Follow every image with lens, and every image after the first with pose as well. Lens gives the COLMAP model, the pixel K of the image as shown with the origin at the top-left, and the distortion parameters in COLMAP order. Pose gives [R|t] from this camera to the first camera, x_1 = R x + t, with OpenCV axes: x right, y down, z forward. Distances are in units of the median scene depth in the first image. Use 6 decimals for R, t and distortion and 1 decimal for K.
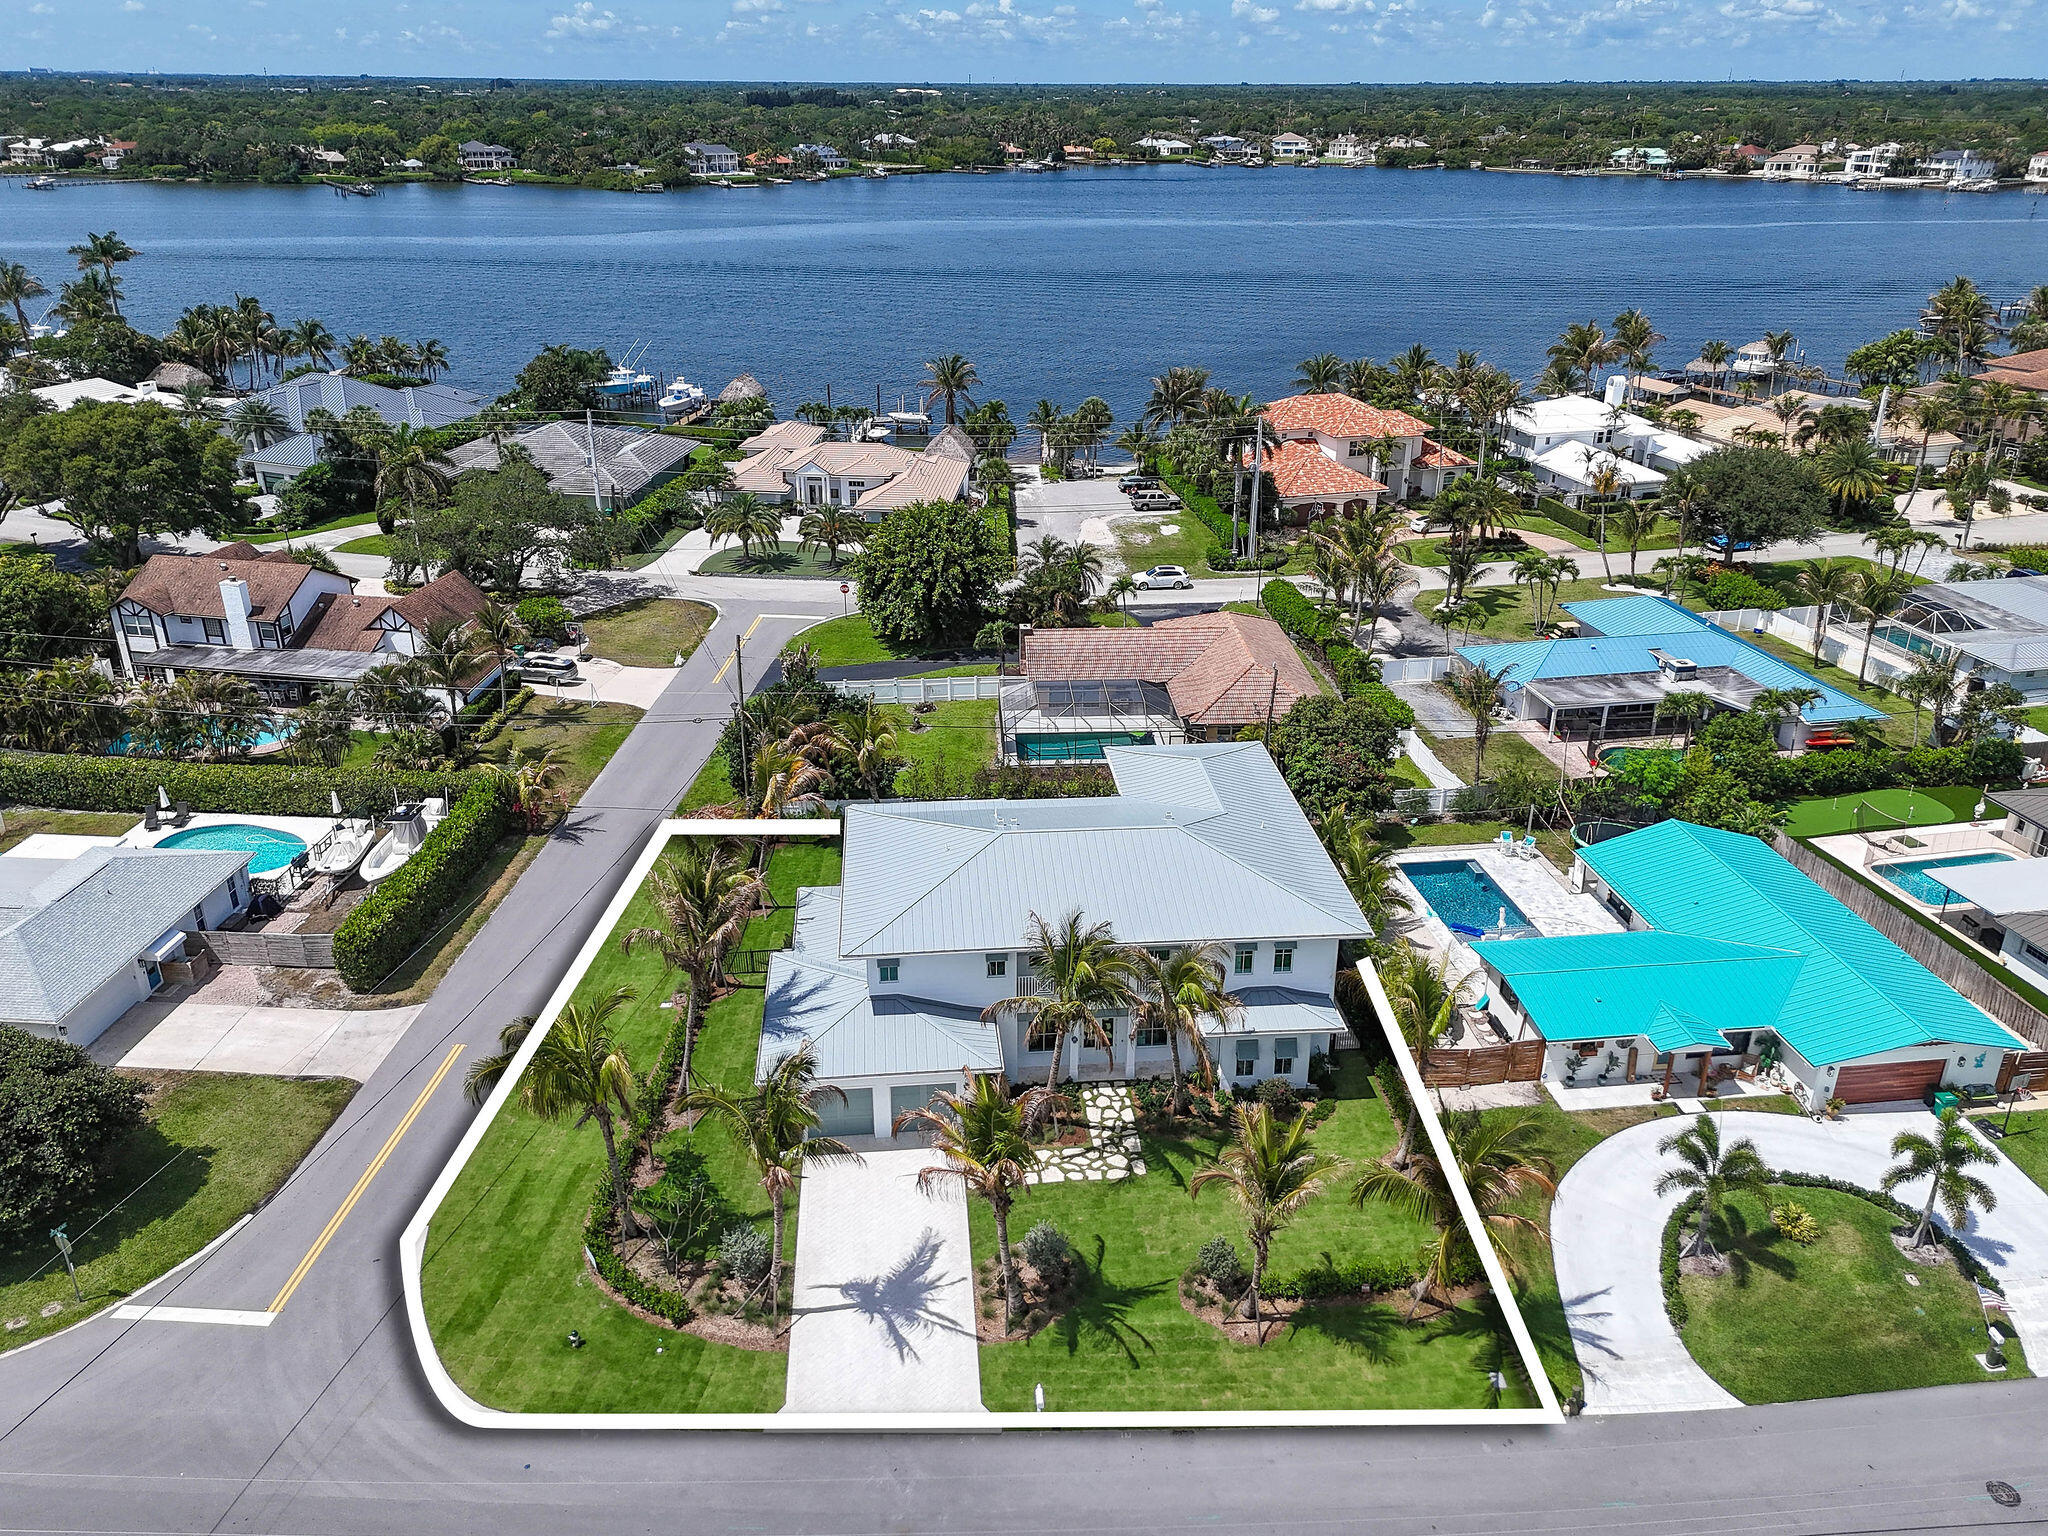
lens RADIAL K [[1511.1, 0, 1023.5], [0, 1511.1, 754.7], [0, 0, 1]] dist [0.073042, -0.057507]
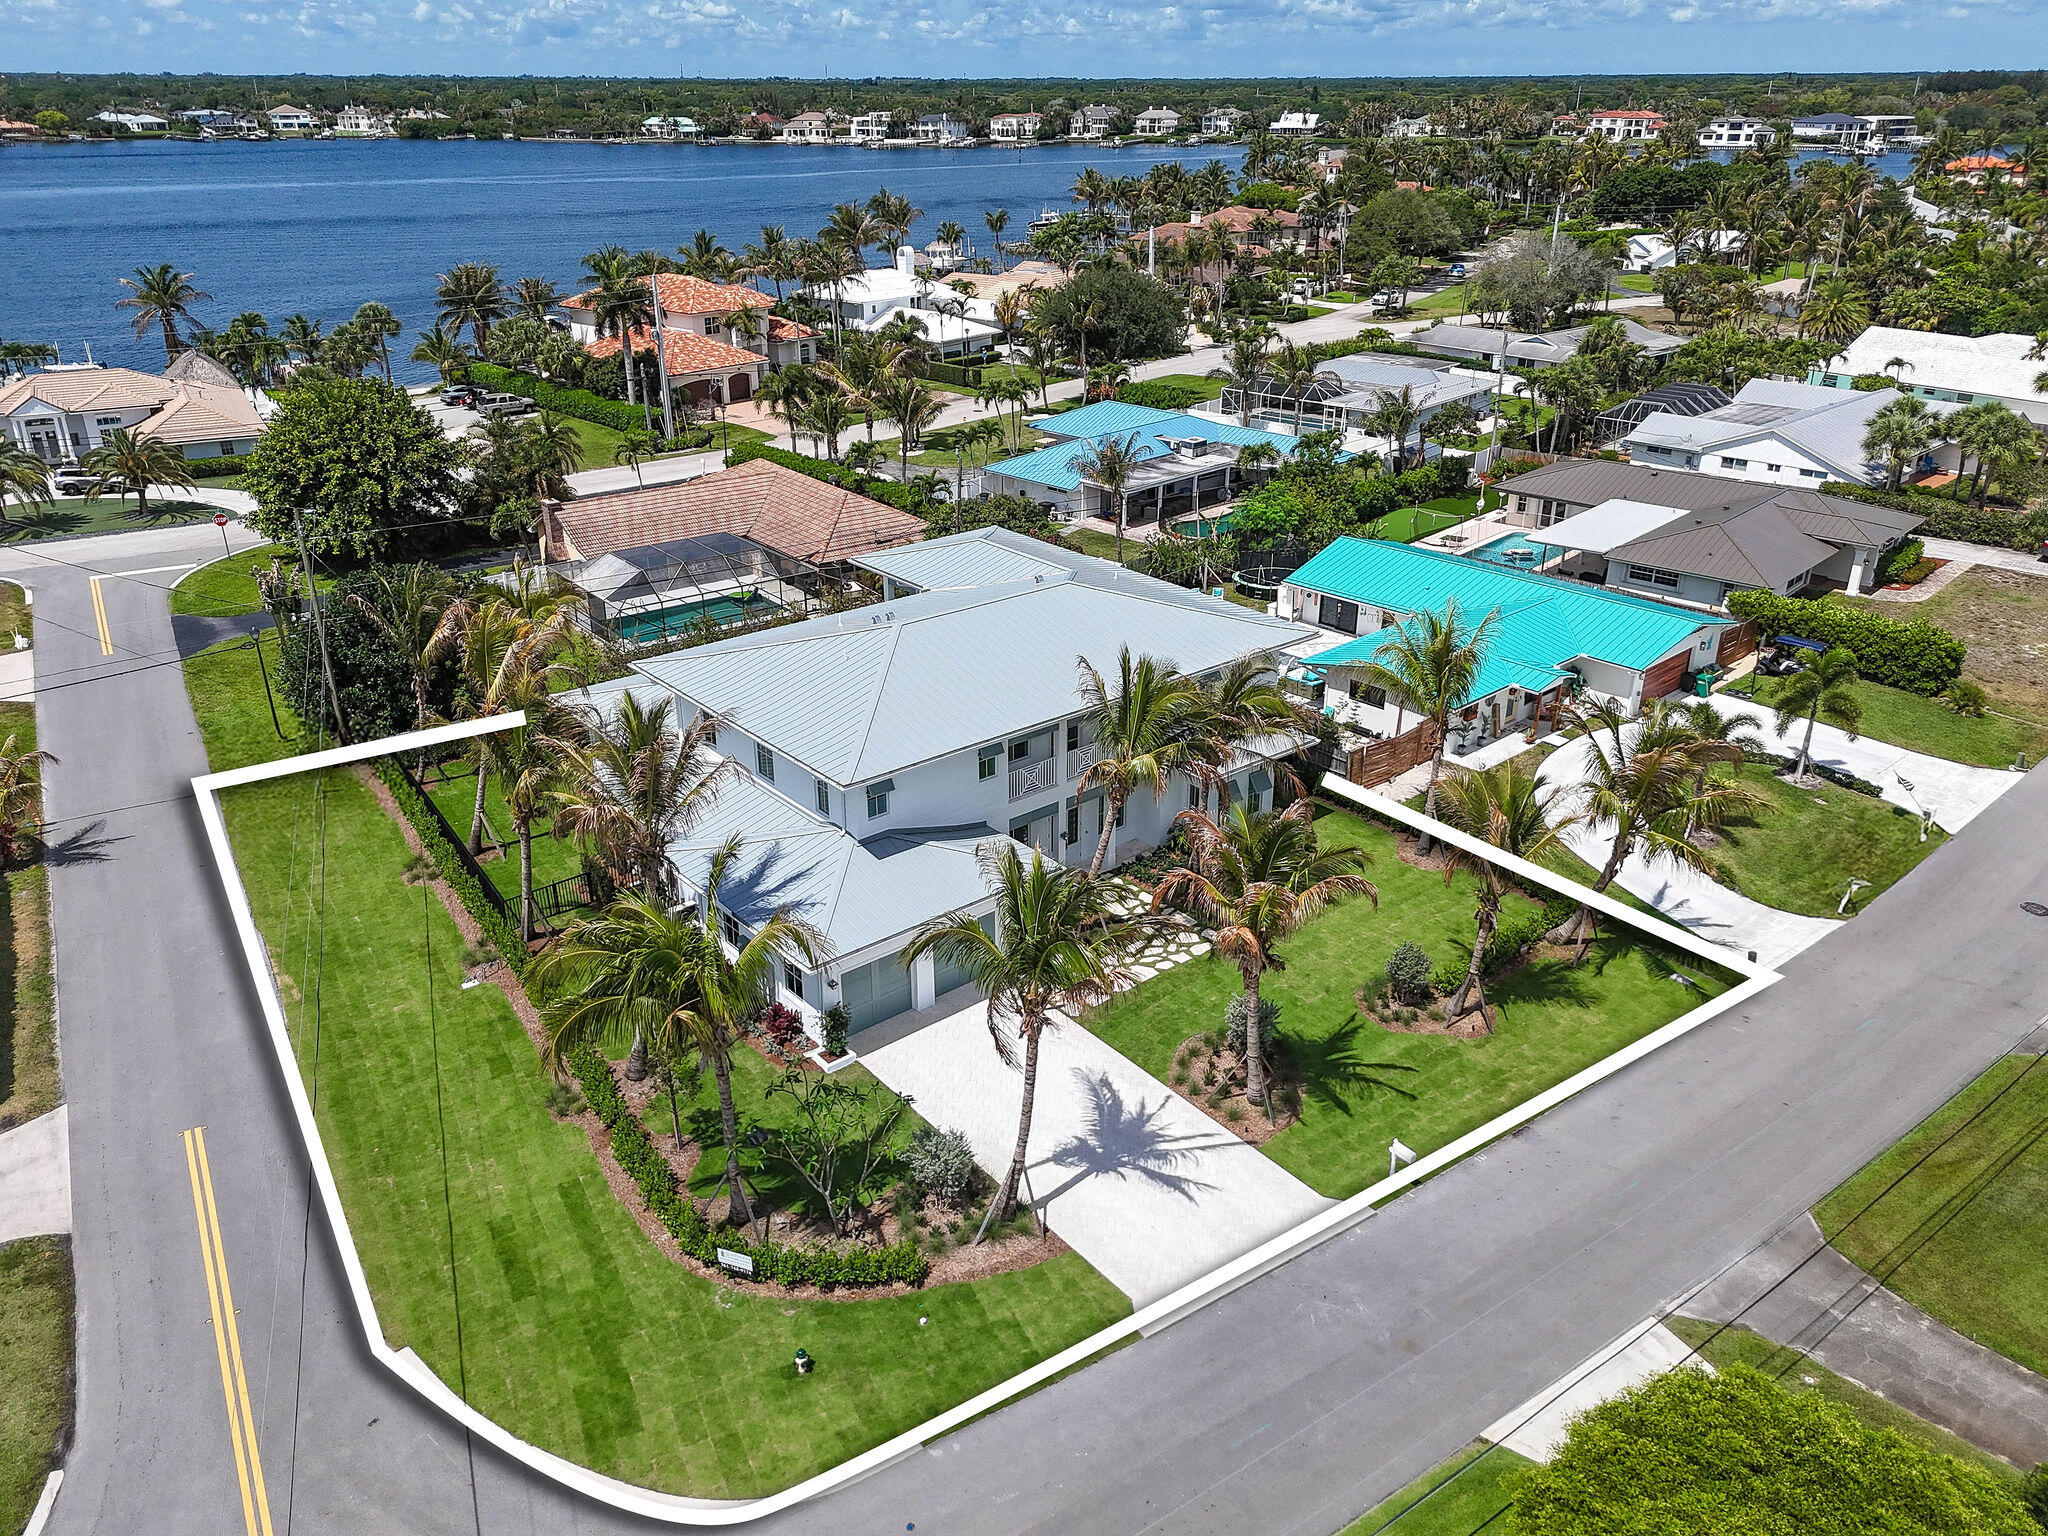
lens RADIAL K [[1511.1, 0, 1026.4], [0, 1511.1, 756.5], [0, 0, 1]] dist [0.073042, -0.057507]
pose [[0.823010, -0.234333, 0.517439, -0.166705], [0.232525, 0.970105, 0.069489, 0.034163], [-0.518253, 0.063127, 0.852894, 0.122072]]
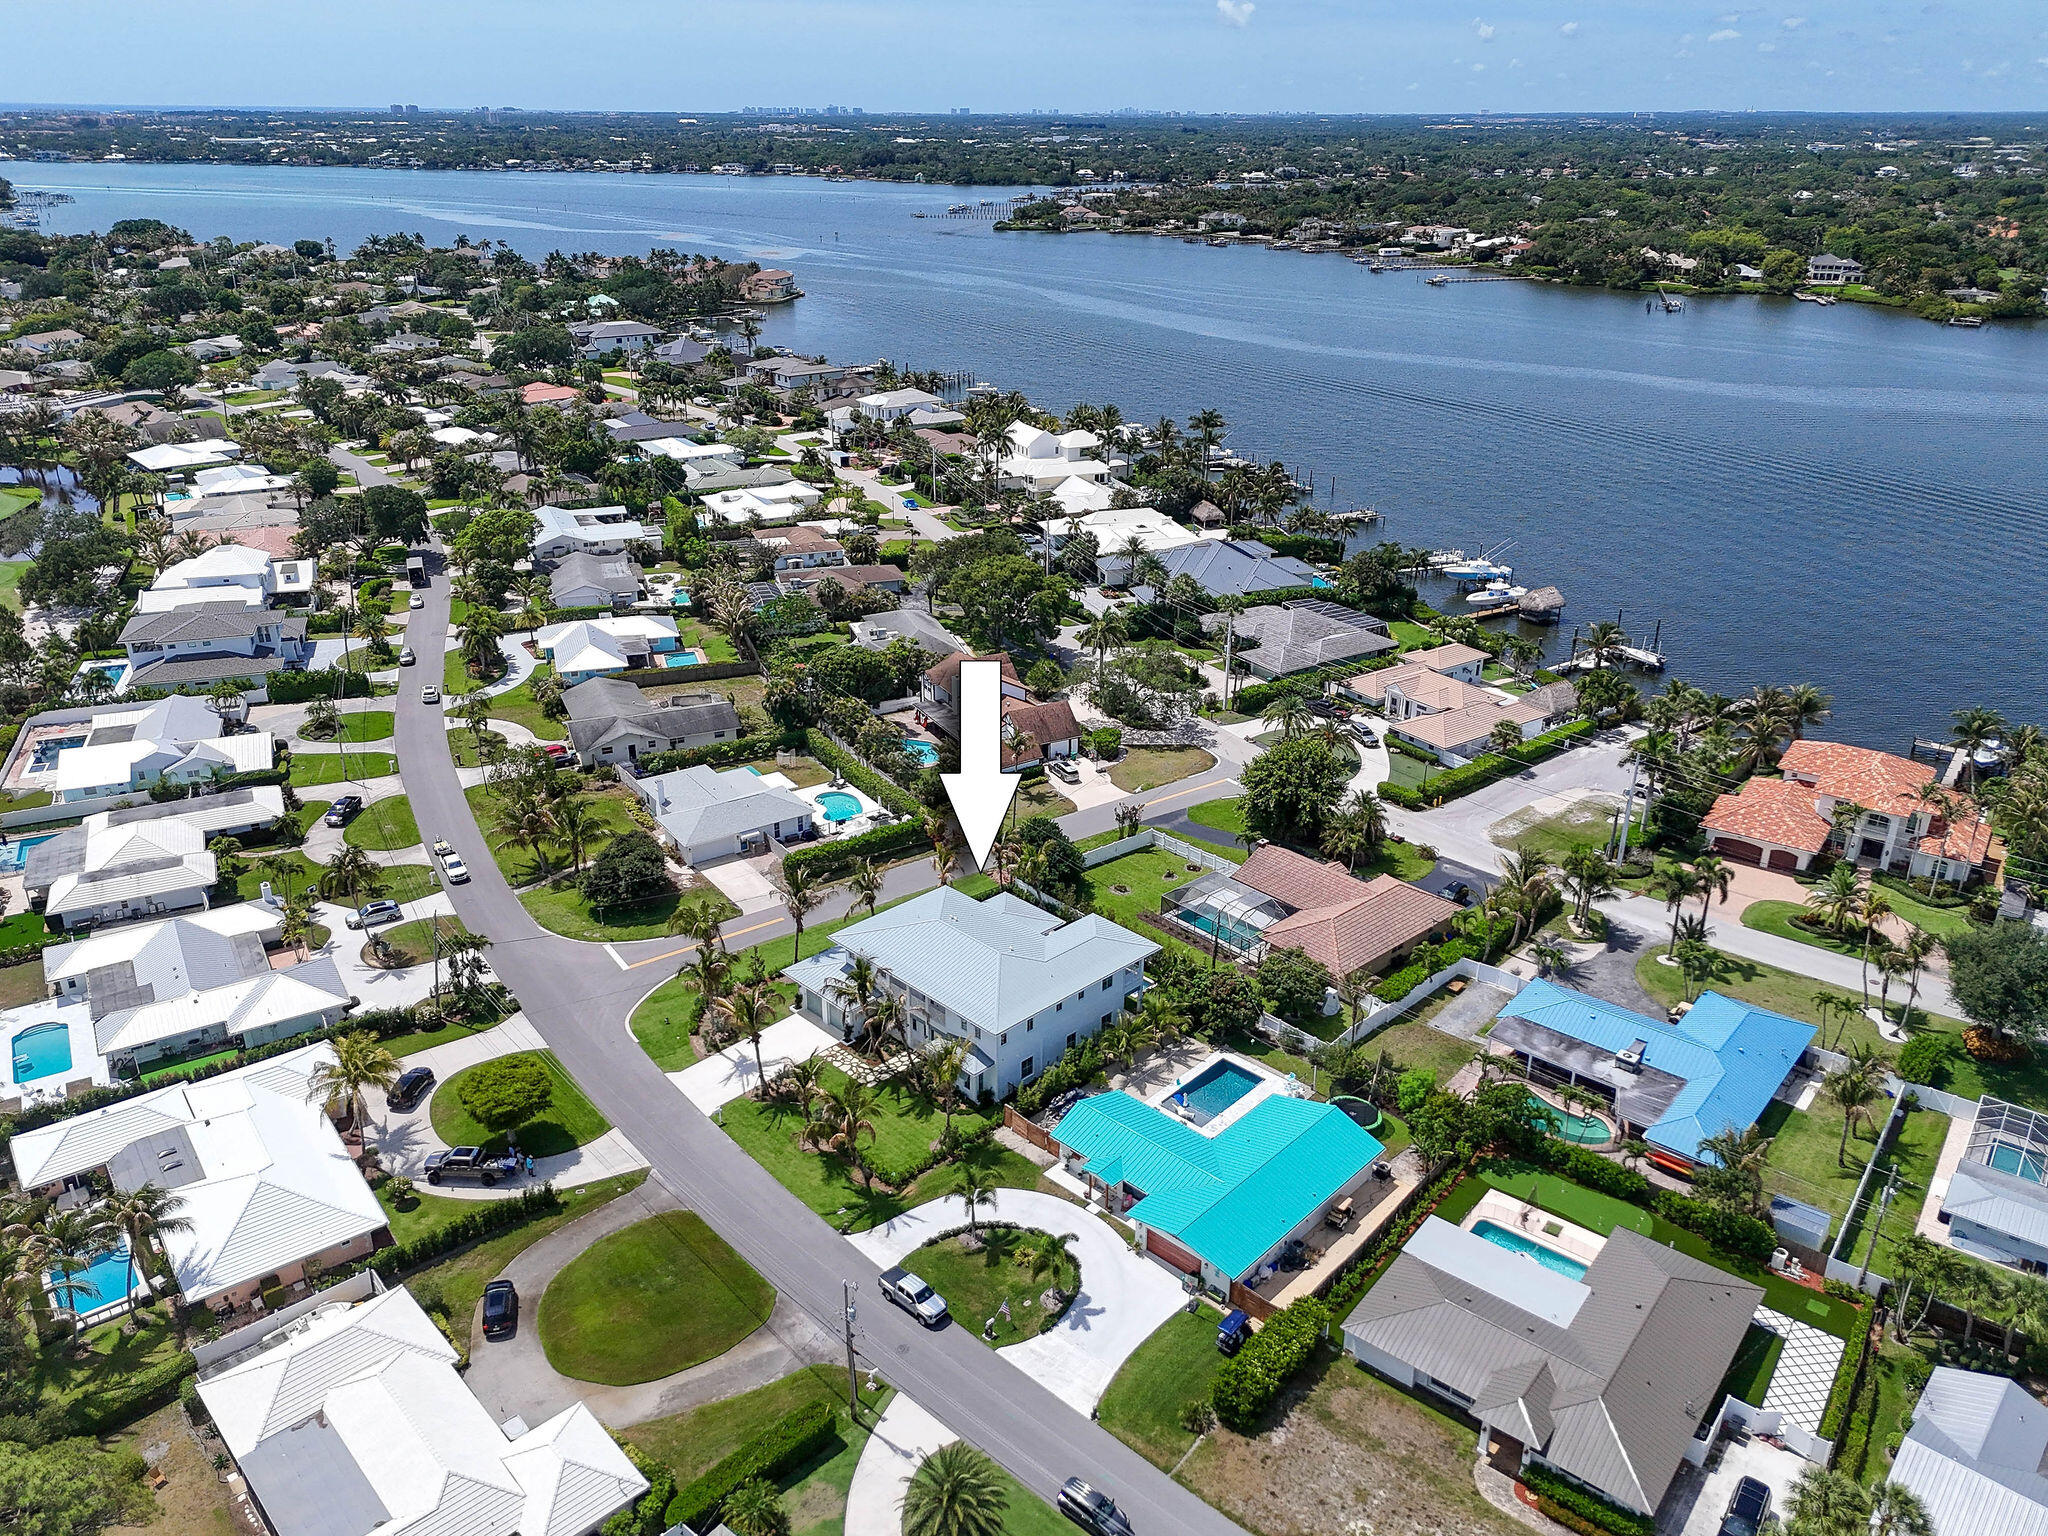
lens RADIAL K [[1511.1, 0, 1044.6], [0, 1511.1, 765.2], [0, 0, 1]] dist [0.073042, -0.057507]
pose [[0.634850, 0.309172, -0.708081, 0.610577], [-0.316836, 0.940023, 0.126377, -0.188082], [0.704684, 0.144115, 0.694731, -0.138976]]
